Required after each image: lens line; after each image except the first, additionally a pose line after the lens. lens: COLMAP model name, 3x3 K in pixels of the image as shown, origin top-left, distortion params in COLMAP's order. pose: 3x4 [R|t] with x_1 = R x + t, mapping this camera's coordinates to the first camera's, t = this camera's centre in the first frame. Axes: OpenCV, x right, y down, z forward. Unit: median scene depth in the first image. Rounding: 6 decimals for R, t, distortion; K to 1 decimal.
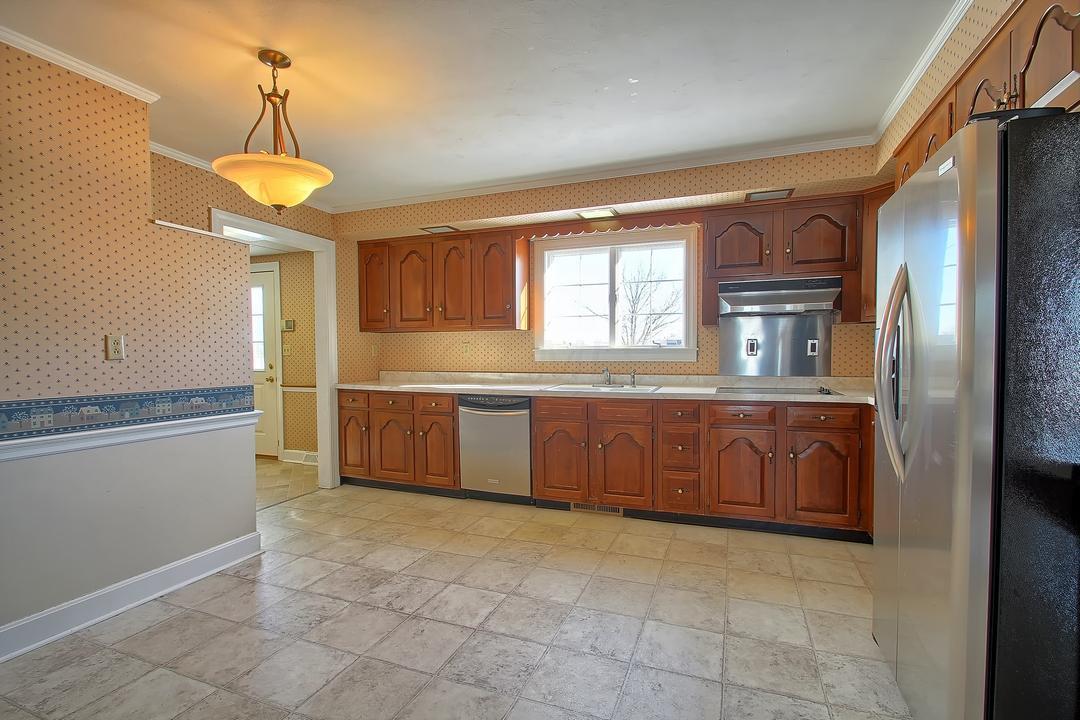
lens RADIAL K [[499.5, 0, 545.0], [0, 499.5, 369.2], [0, 0, 1]] dist [0.008940, -0.013429]
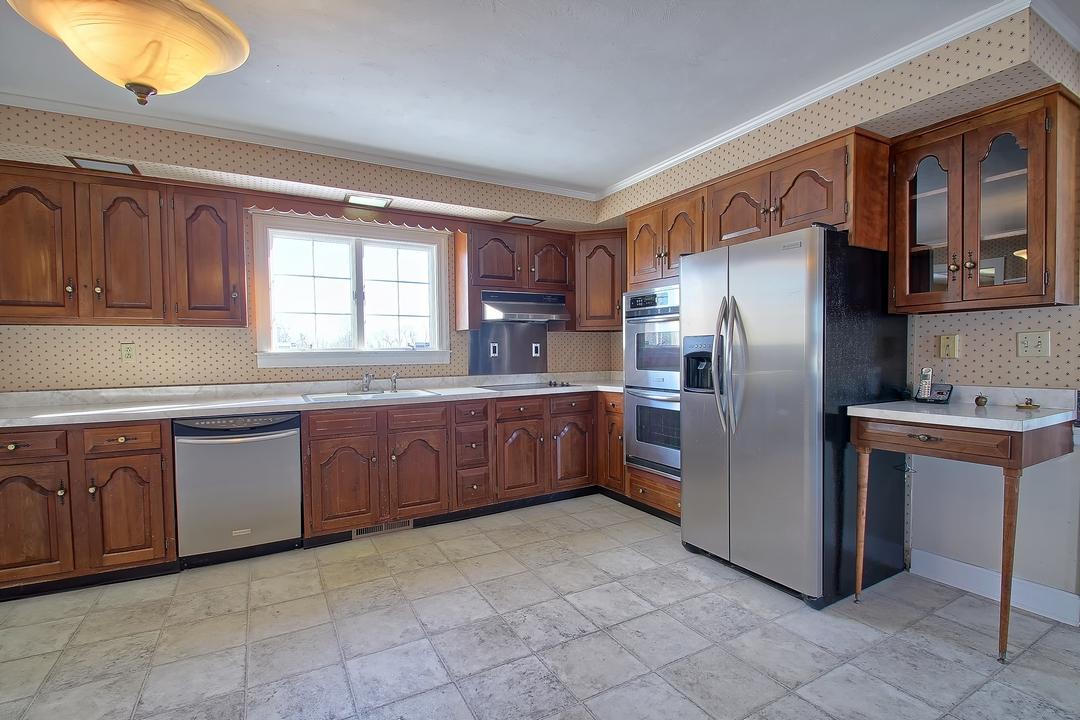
lens RADIAL K [[499.5, 0, 545.0], [0, 499.5, 369.2], [0, 0, 1]] dist [0.008940, -0.013429]
pose [[0.639129, -0.031261, 0.768464, -0.401897], [0.034669, 0.999329, 0.011819, -0.009371], [-0.768318, 0.019088, 0.639784, 0.193824]]
